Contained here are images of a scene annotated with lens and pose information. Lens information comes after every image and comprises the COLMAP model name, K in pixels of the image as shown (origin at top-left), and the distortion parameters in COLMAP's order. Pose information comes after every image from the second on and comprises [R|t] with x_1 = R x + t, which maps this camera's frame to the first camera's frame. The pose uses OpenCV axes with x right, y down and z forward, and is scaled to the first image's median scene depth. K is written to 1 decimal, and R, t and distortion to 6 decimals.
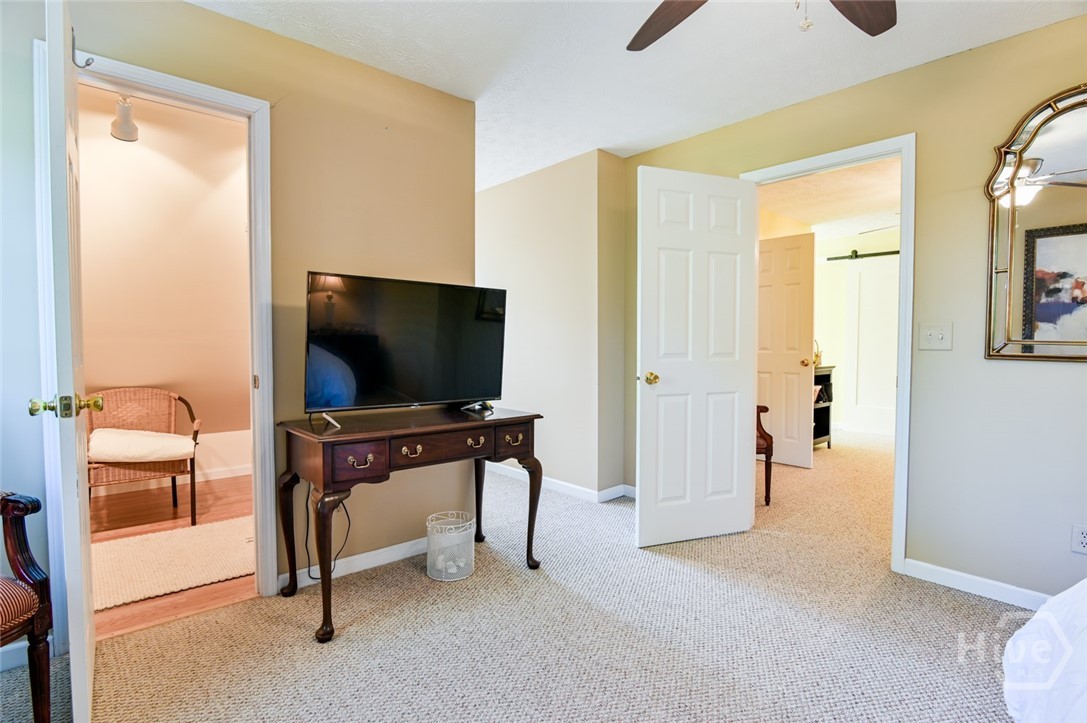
lens RADIAL K [[533.9, 0, 544.0], [0, 533.9, 362.4], [0, 0, 1]] dist [0.002905, -0.000020]
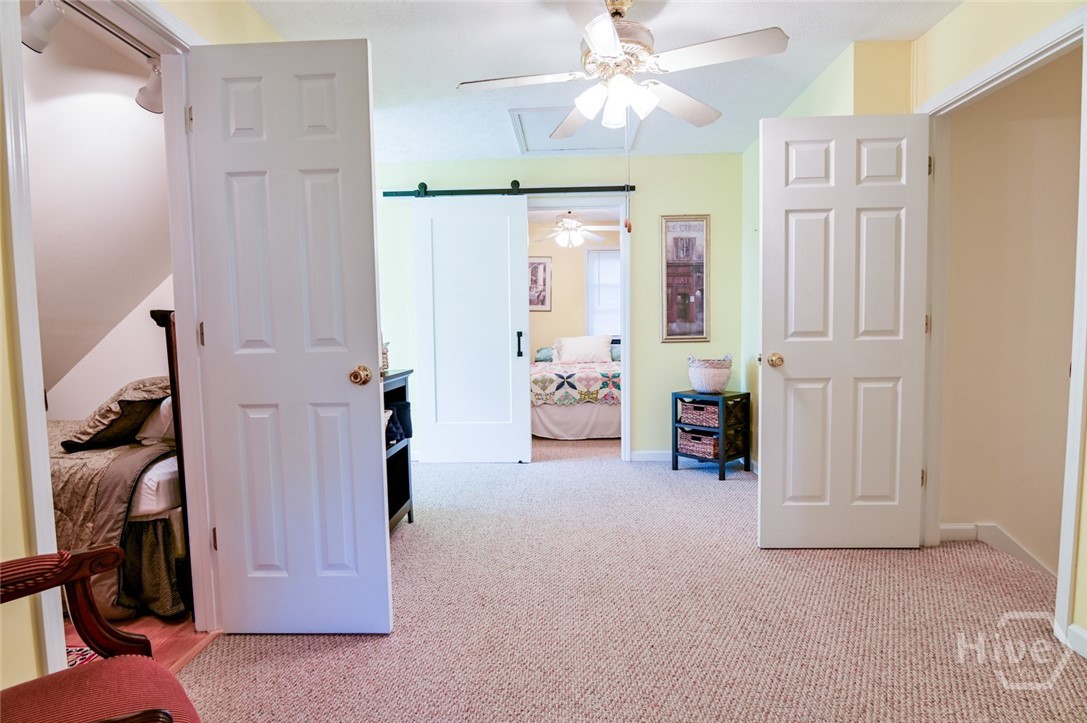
lens RADIAL K [[533.9, 0, 546.2], [0, 533.9, 362.9], [0, 0, 1]] dist [0.002905, -0.000020]
pose [[0.700554, -0.058375, 0.711208, 0.256323], [0.046114, 0.998269, 0.036513, -0.014130], [-0.712108, 0.007217, 0.702033, 0.526324]]
